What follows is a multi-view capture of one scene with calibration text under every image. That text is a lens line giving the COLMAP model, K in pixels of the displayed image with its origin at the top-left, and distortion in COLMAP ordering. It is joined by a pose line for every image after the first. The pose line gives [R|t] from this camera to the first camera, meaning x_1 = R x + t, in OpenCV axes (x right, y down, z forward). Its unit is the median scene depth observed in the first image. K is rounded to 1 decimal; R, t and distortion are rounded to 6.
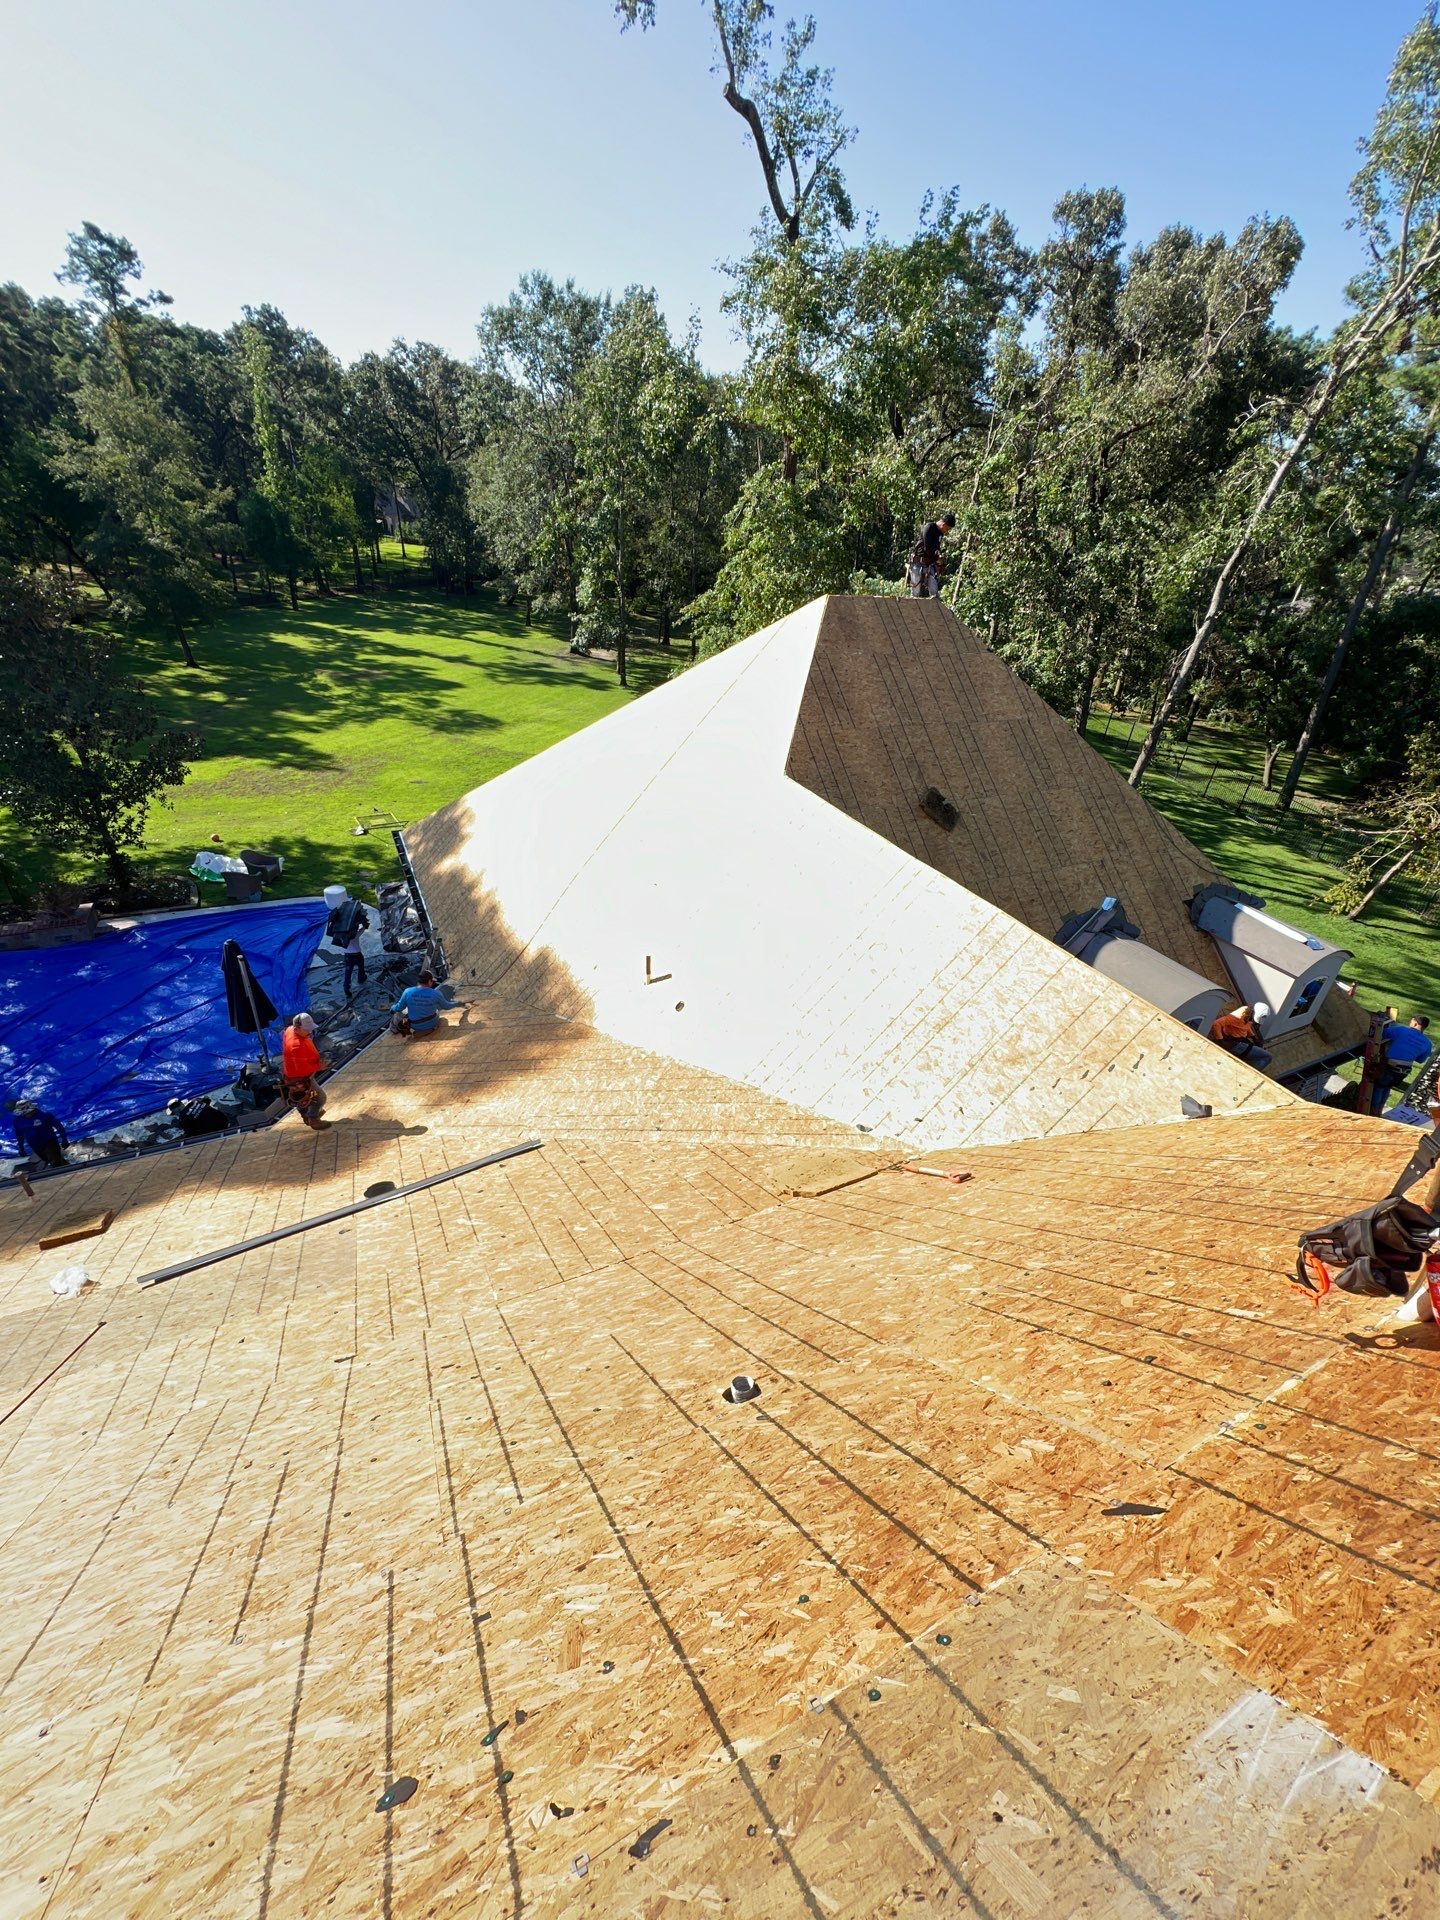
lens RADIAL K [[772.4, 0, 724.8], [0, 772.4, 957.1], [0, 0, 1]] dist [-0.002309, 0.001137]
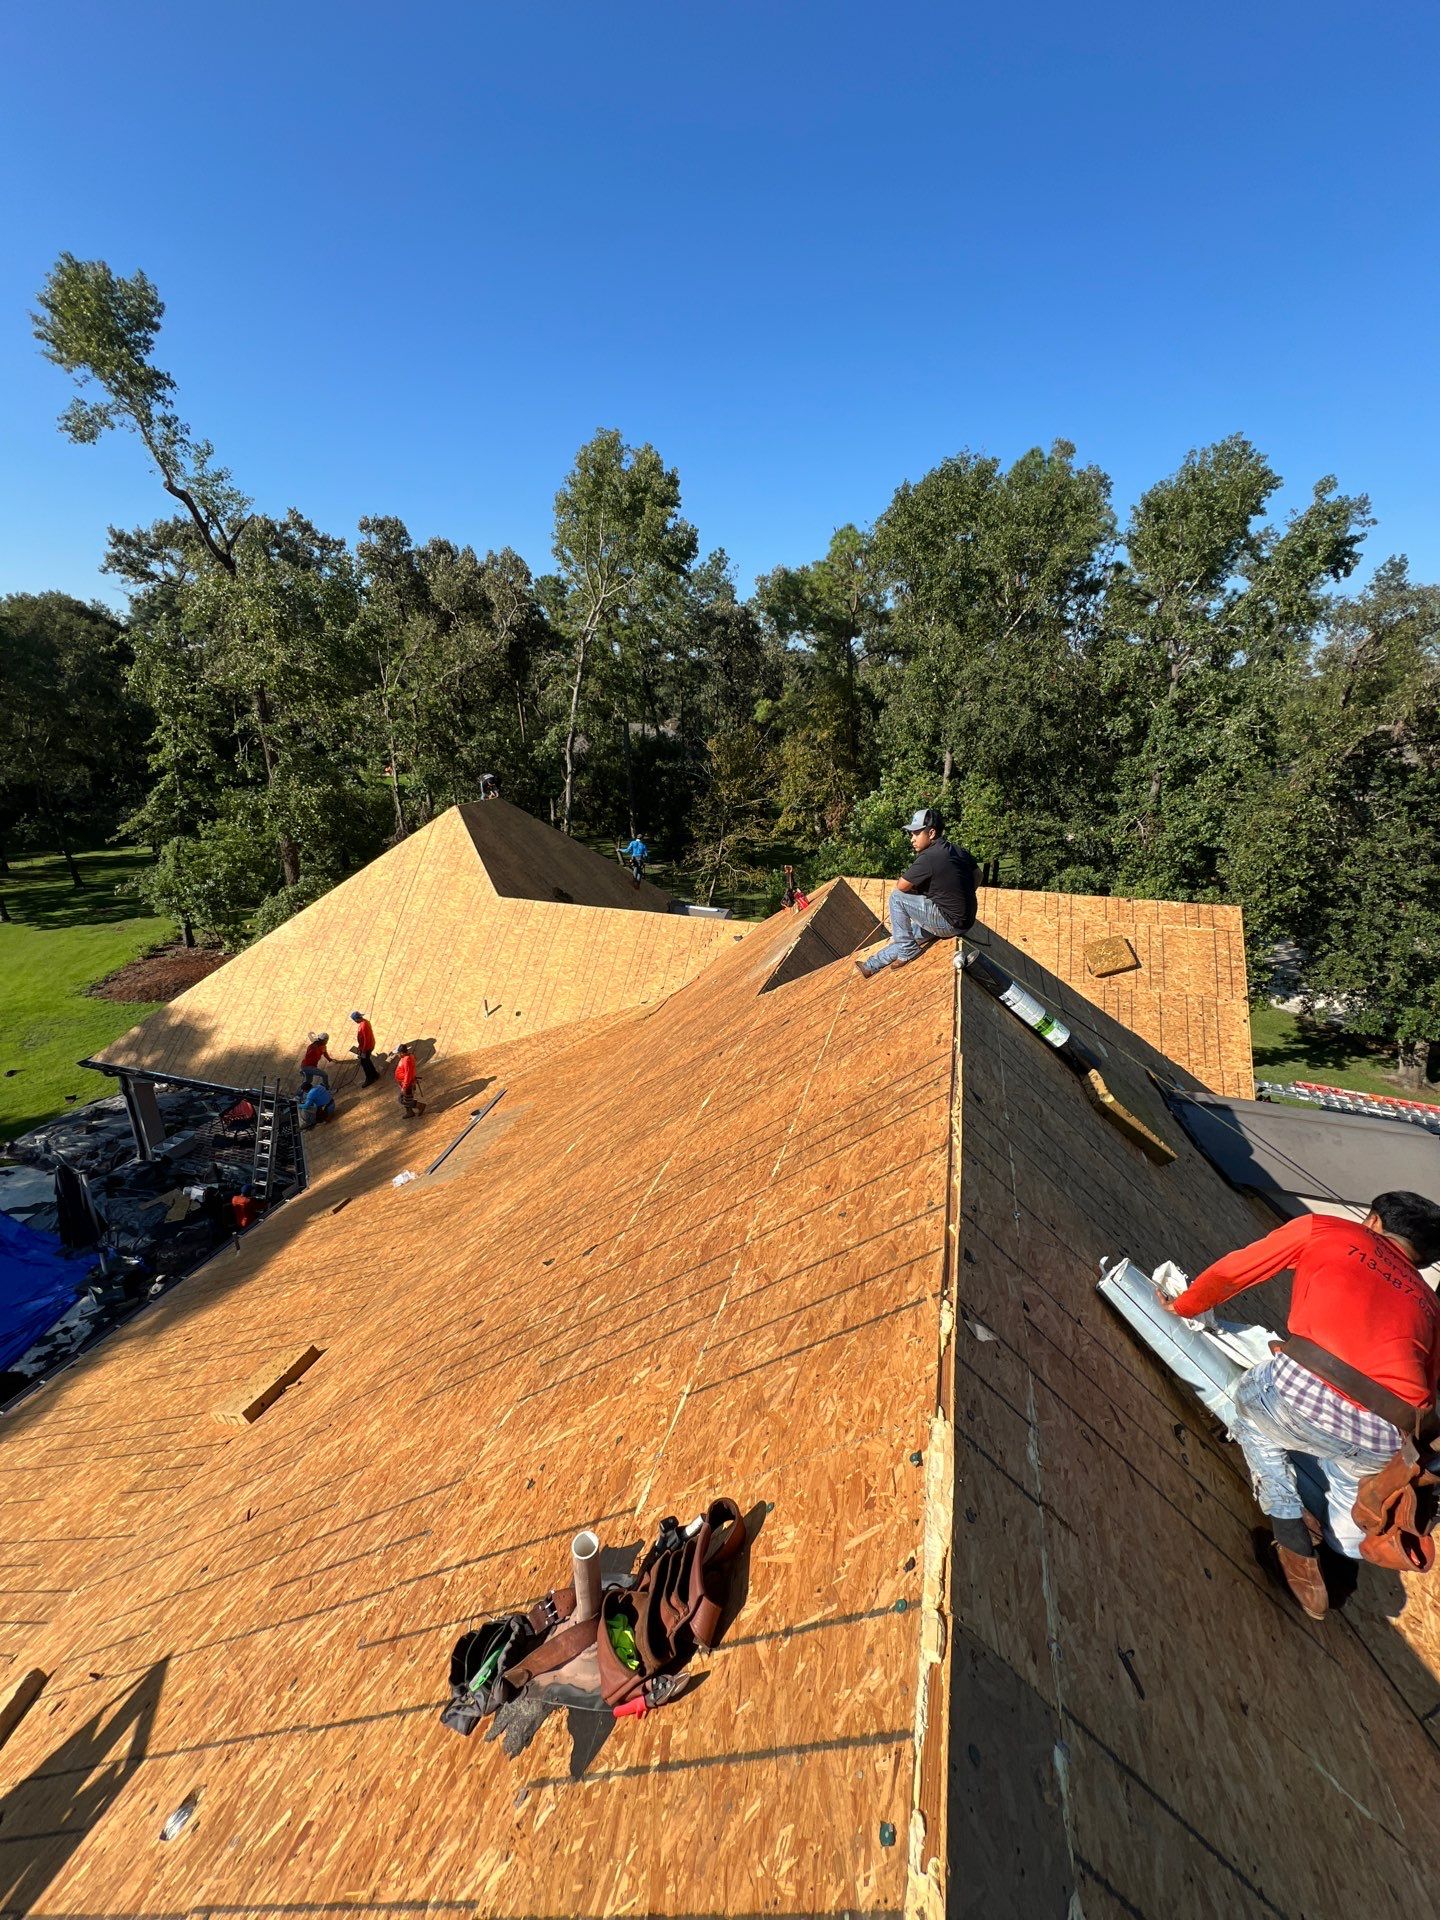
lens RADIAL K [[772.4, 0, 724.8], [0, 772.4, 957.1], [0, 0, 1]] dist [-0.002309, 0.001137]
pose [[0.680814, -0.297770, 0.669197, -0.488726], [0.407488, 0.913174, -0.008230, 0.081722], [-0.608642, 0.278293, 0.743040, -0.408554]]
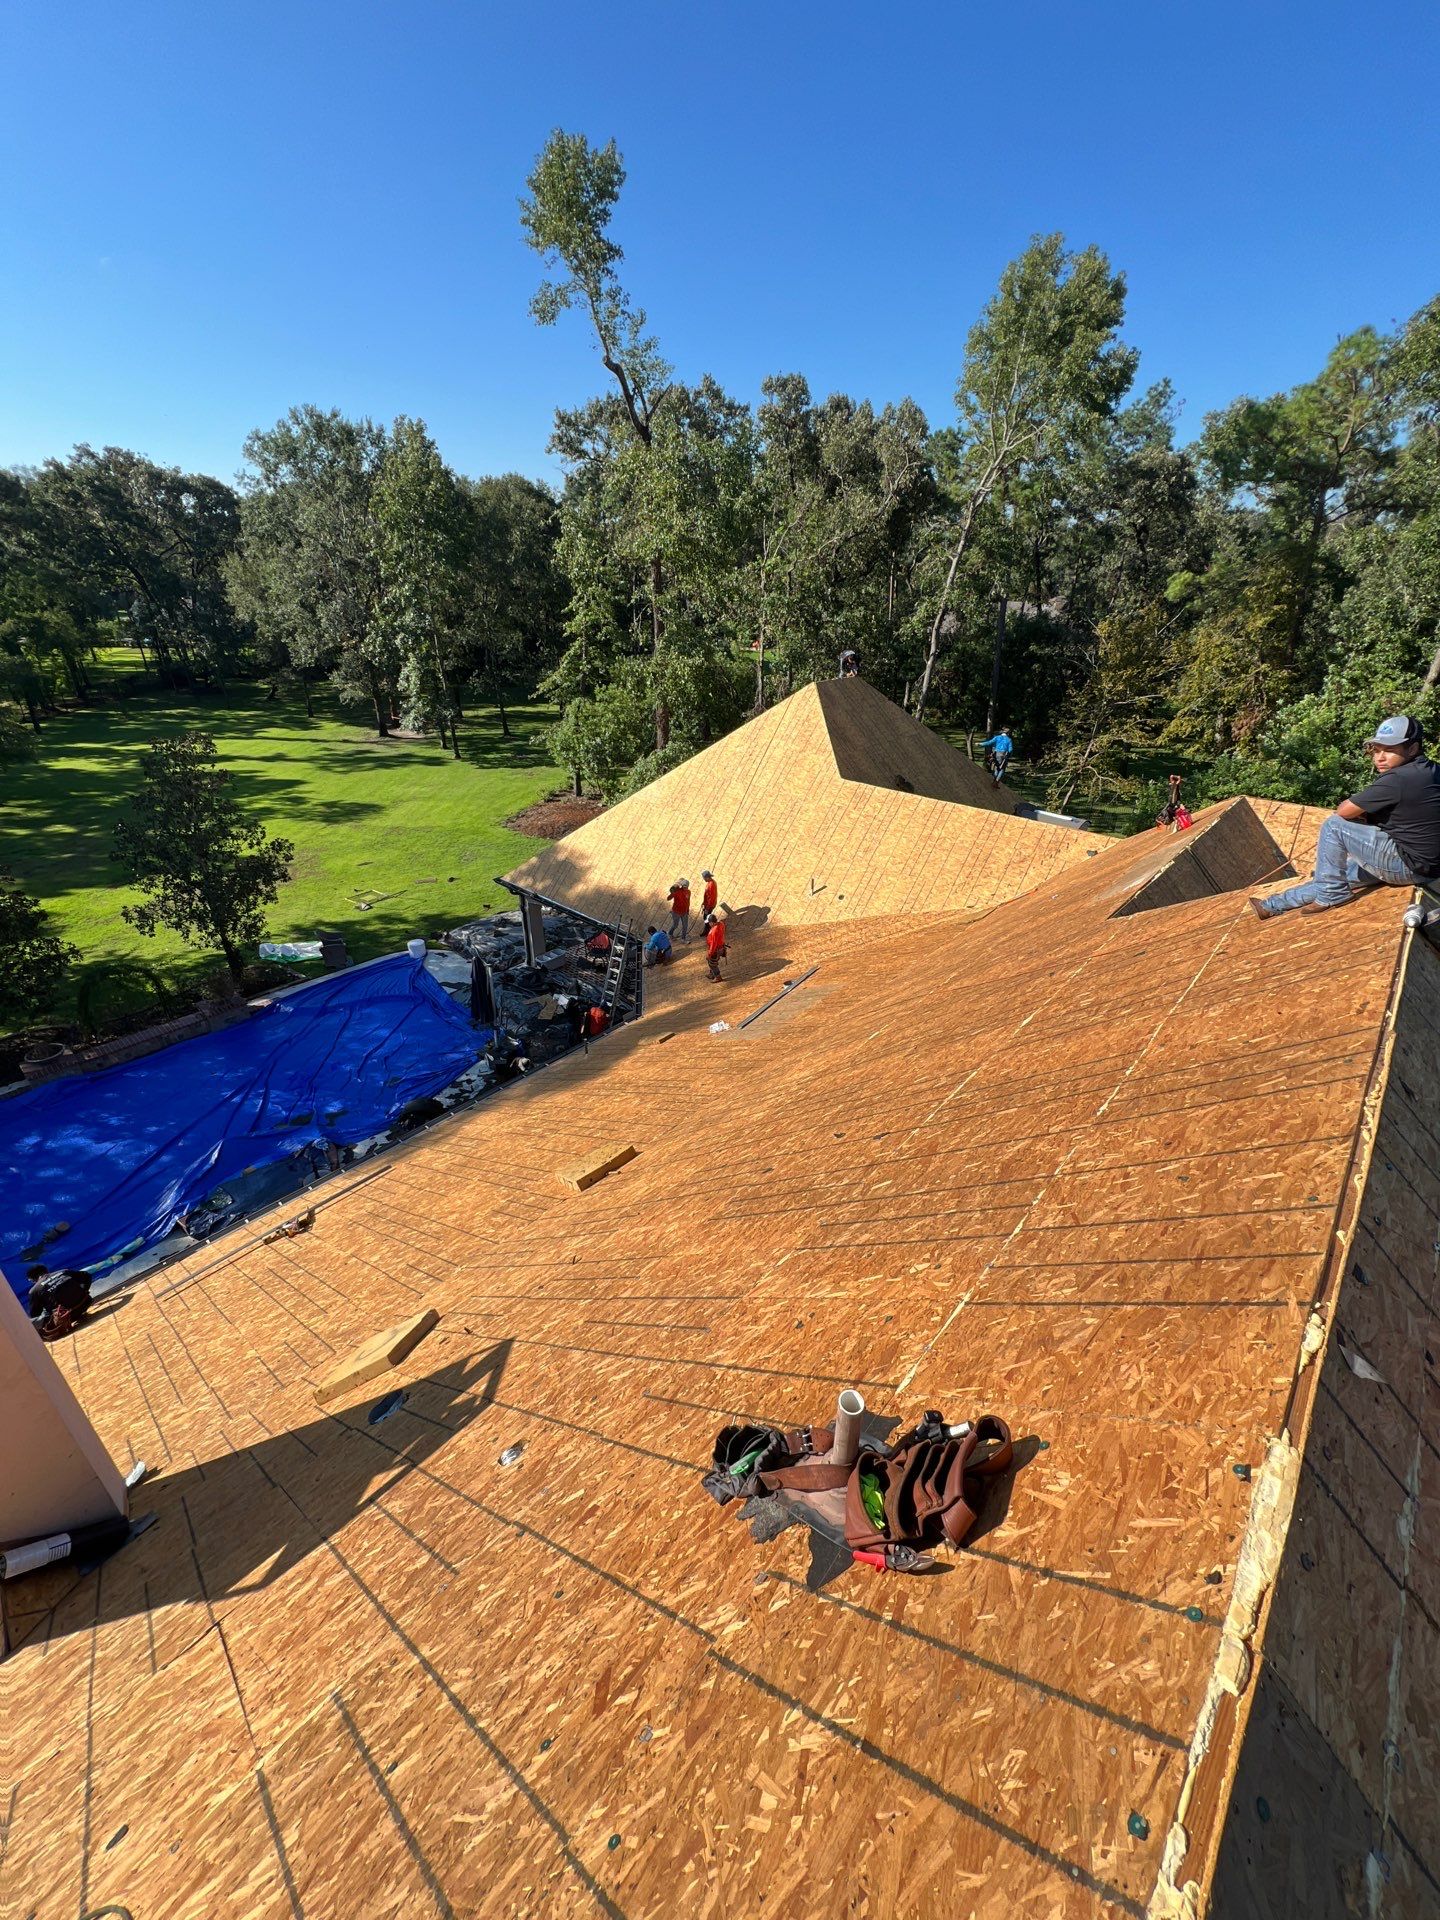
lens RADIAL K [[772.4, 0, 724.8], [0, 772.4, 957.1], [0, 0, 1]] dist [-0.002309, 0.001137]
pose [[0.925954, -0.226881, 0.301883, -0.490341], [0.241292, 0.970392, -0.010806, 0.082051], [-0.290493, 0.082848, 0.953284, -0.400808]]
